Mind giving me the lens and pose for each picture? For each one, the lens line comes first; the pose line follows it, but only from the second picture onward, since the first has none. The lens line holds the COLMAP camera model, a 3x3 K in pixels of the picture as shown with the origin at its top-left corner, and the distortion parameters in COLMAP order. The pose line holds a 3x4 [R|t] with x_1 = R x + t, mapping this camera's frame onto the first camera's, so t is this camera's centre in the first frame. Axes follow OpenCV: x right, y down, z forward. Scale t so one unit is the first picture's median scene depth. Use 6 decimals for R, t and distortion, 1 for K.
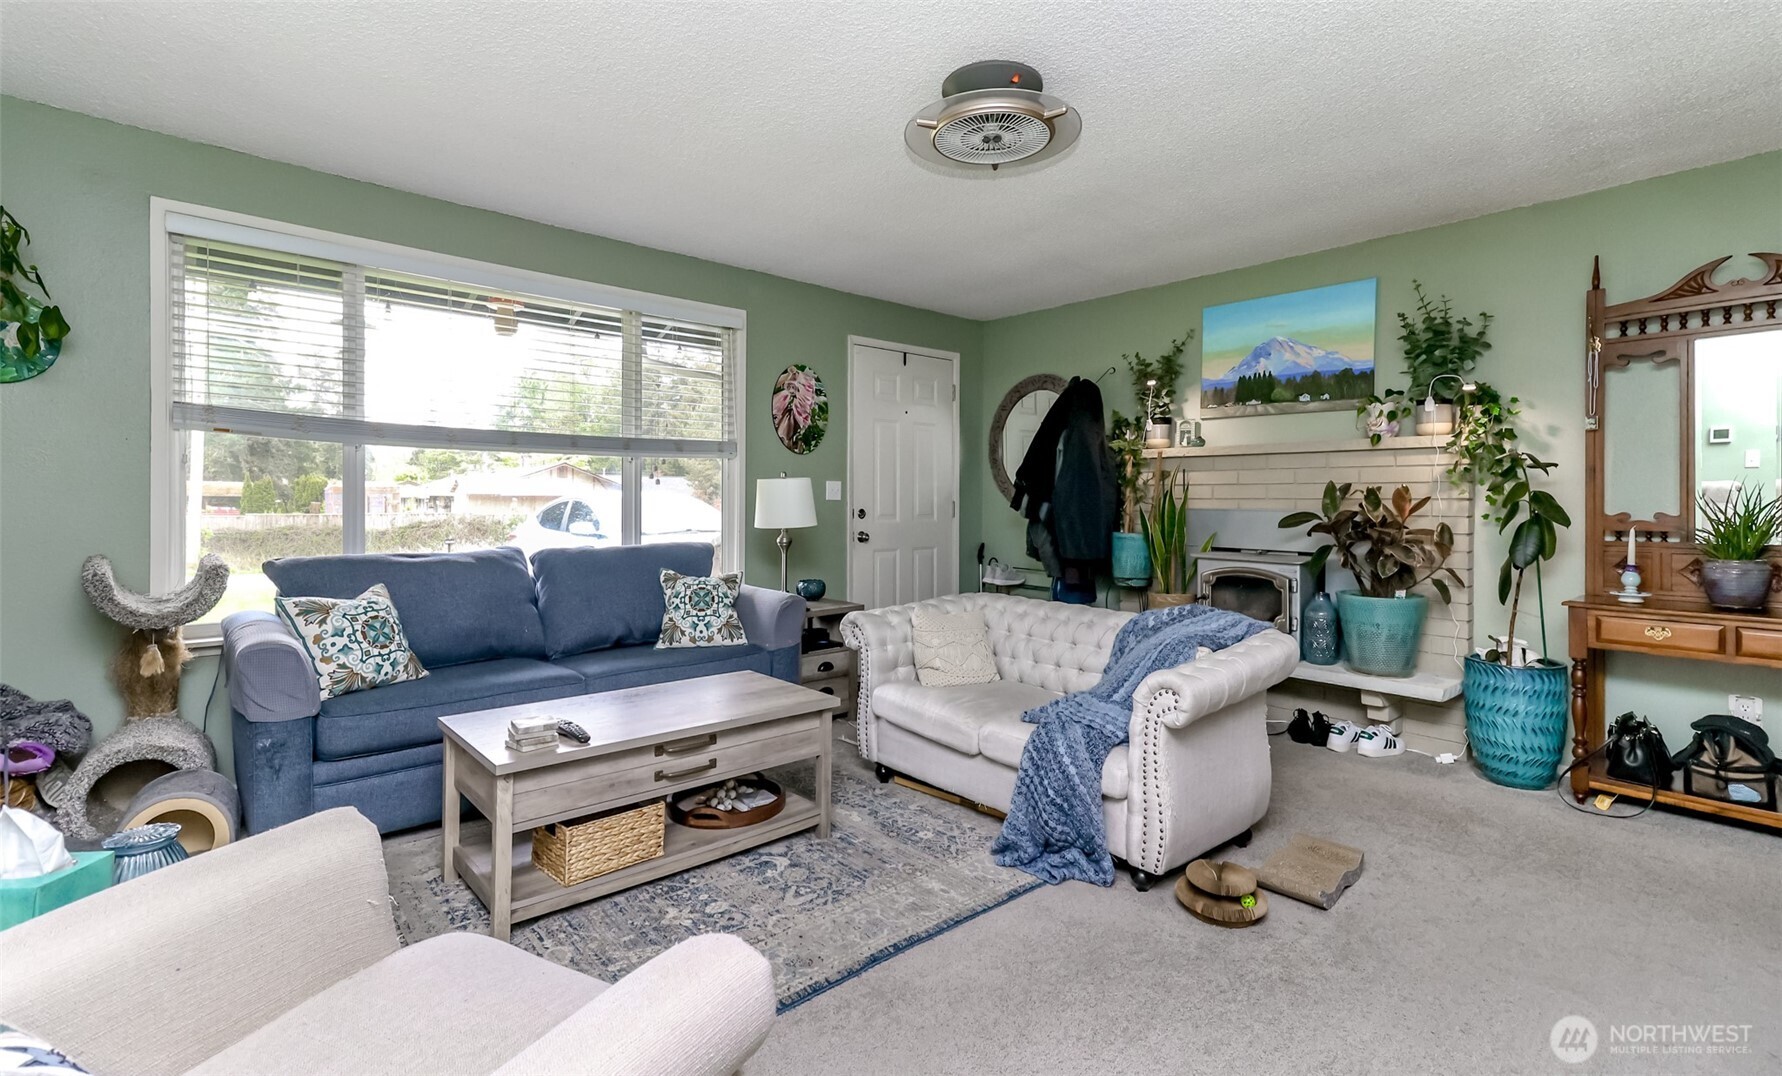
lens RADIAL K [[817.5, 0, 892.5], [0, 817.5, 501.0], [0, 0, 1]] dist [0.018438, 0.000001]
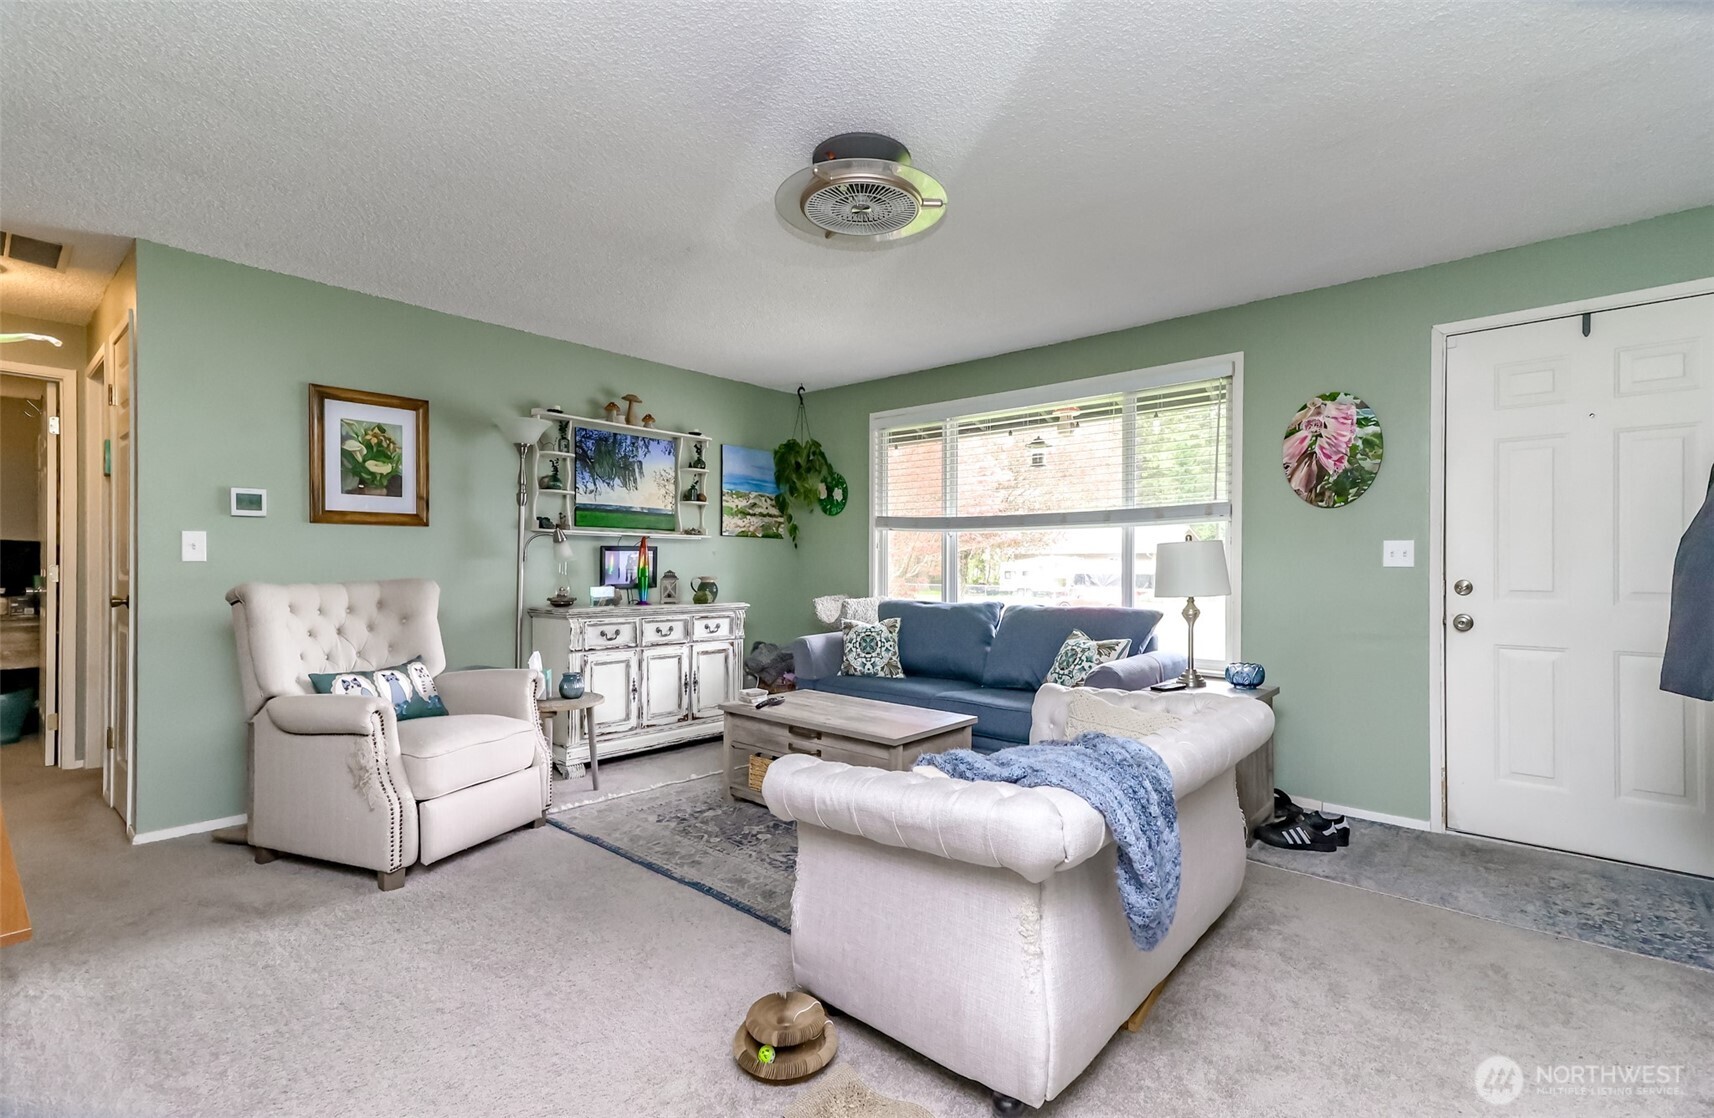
lens RADIAL K [[778.3, 0, 857.0], [0, 778.3, 559.0], [0, 0, 1]] dist [0.014040, 0.000022]
pose [[0.106694, -0.014036, -0.994193, 0.583873], [-0.006346, 0.999870, -0.014797, 0.004689], [0.994272, 0.007888, 0.106592, 0.484622]]
